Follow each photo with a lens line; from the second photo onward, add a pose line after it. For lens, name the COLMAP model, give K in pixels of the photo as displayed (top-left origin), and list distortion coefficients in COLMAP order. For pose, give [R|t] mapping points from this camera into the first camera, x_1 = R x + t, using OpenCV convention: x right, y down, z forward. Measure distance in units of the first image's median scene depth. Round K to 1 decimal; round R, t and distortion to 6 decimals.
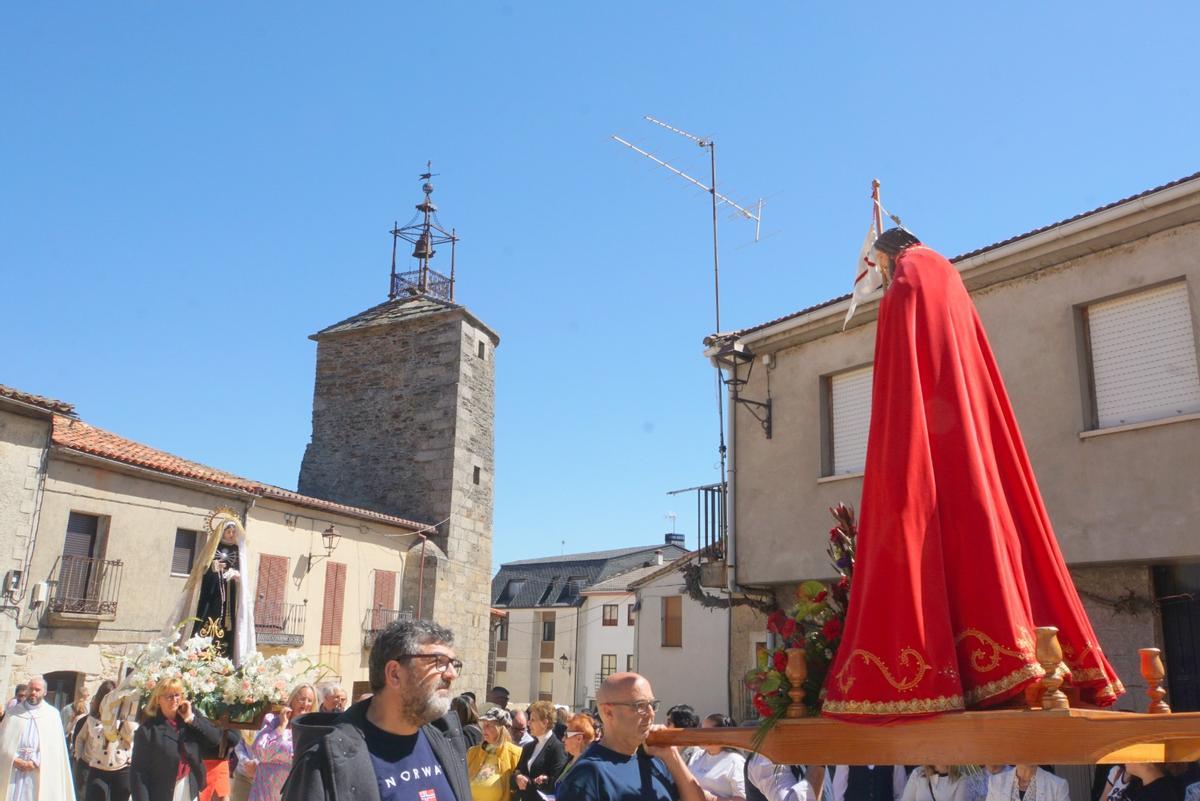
lens RADIAL K [[1068.4, 0, 601.0], [0, 1068.4, 397.7], [0, 0, 1]] dist [-0.009387, -0.002094]
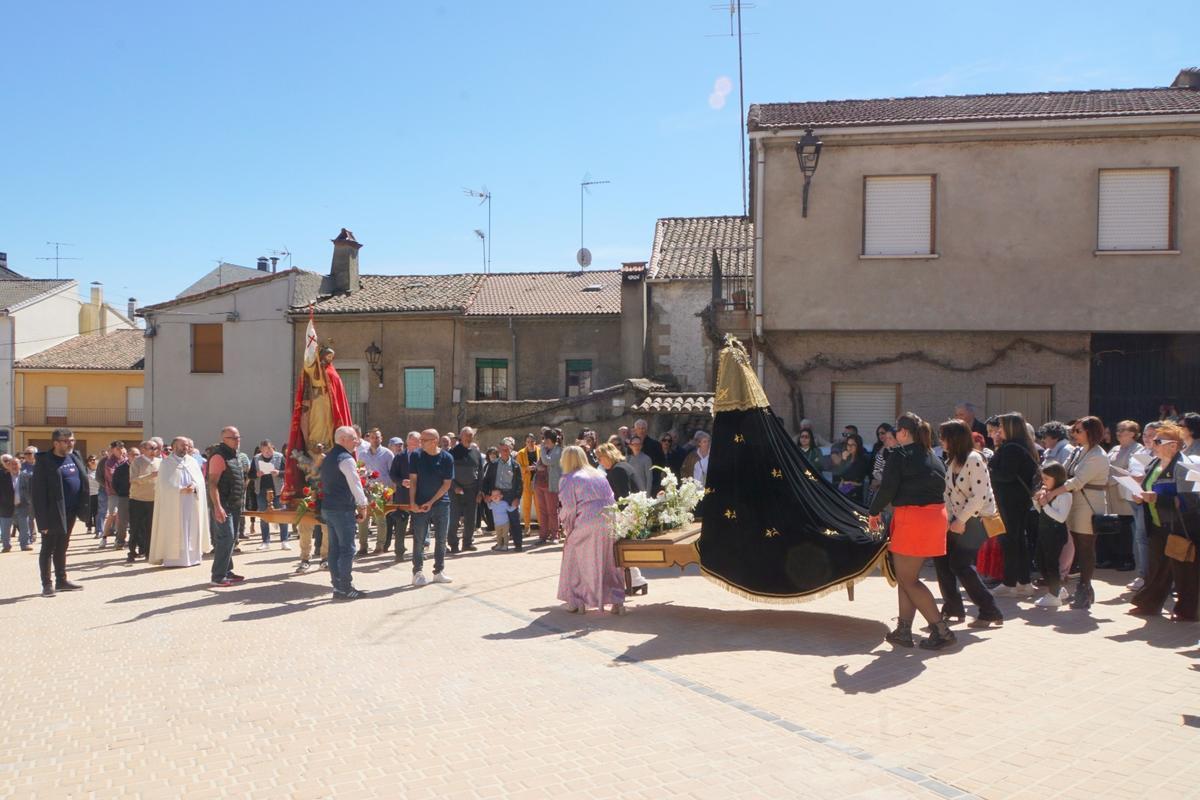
lens RADIAL K [[929.7, 0, 600.5], [0, 929.7, 409.7], [0, 0, 1]] dist [0.015997, -0.014430]
pose [[0.706813, -0.023301, 0.707017, -0.291942], [-0.165851, 0.966142, 0.197644, 0.029397], [-0.687684, -0.256956, 0.679017, 0.131110]]
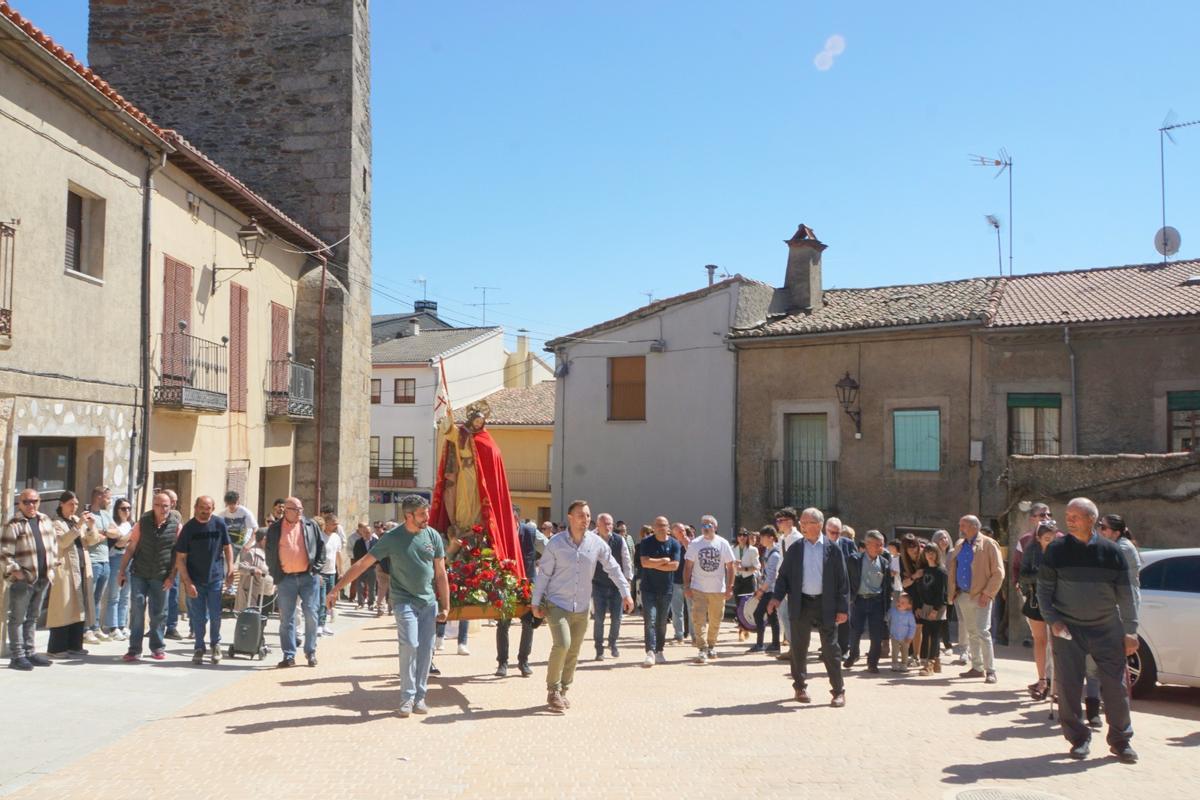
lens RADIAL K [[1103.1, 0, 556.4], [0, 1103.1, 410.6], [0, 0, 1]] dist [0.010755, 0.000000]
pose [[0.952692, 0.005608, 0.303887, -0.220945], [-0.067863, 0.978513, 0.194695, 0.072991], [-0.296265, -0.206107, 0.932602, 0.269485]]
